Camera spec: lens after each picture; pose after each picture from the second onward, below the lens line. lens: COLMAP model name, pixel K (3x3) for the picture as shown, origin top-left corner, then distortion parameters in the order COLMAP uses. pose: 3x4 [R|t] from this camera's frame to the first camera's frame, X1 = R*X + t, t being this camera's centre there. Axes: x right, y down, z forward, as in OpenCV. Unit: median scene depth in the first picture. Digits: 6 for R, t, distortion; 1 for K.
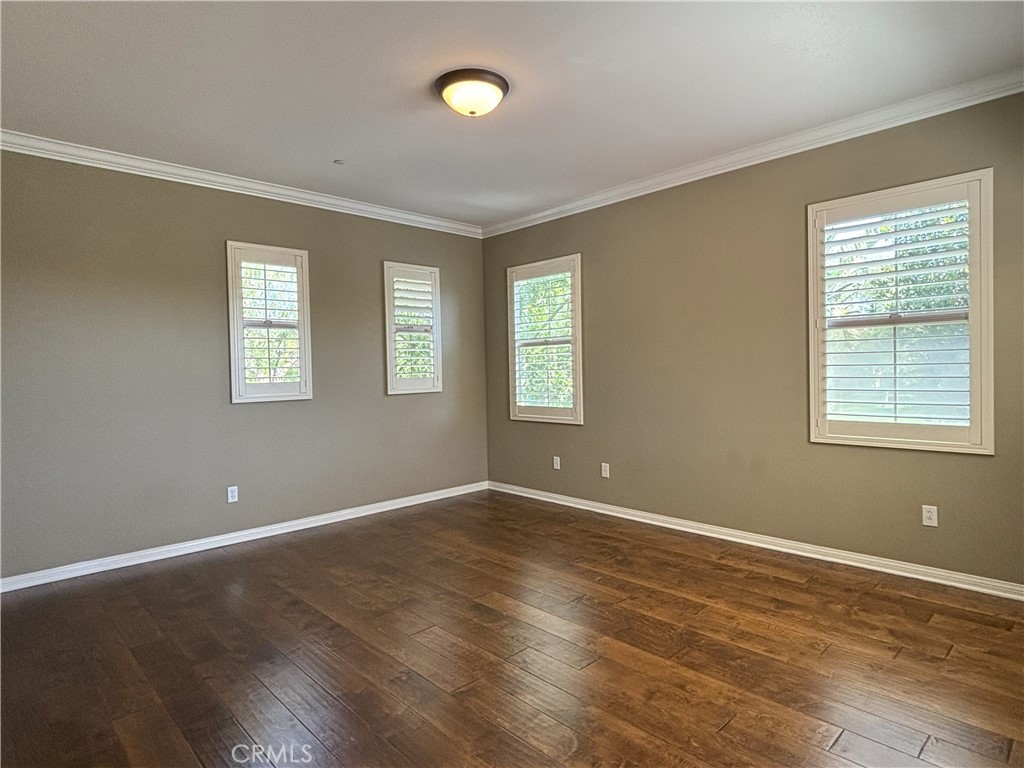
lens RADIAL K [[572.3, 0, 510.7], [0, 572.3, 382.2], [0, 0, 1]] dist [0.049877, -0.048980]
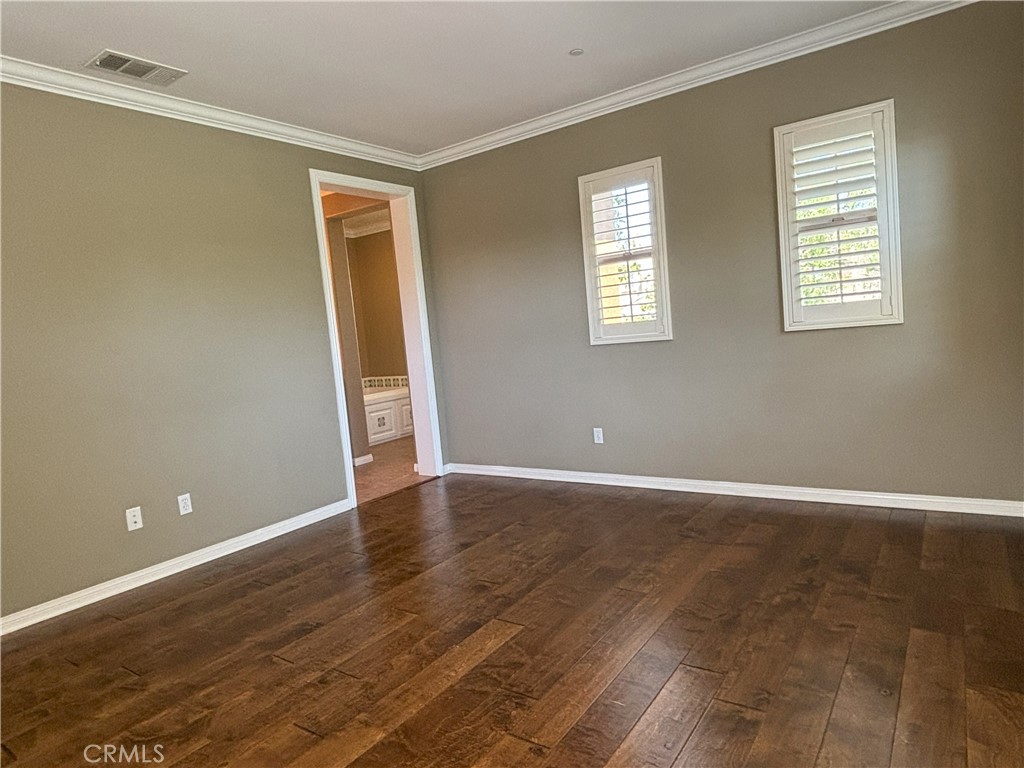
lens RADIAL K [[632.0, 0, 511.1], [0, 632.0, 378.5], [0, 0, 1]] dist [0.065059, -0.075381]
pose [[0.191607, 0.078926, -0.978293, 0.526692], [0.059946, 0.993959, 0.091931, -0.013233], [0.979639, -0.076260, 0.185718, 0.626619]]
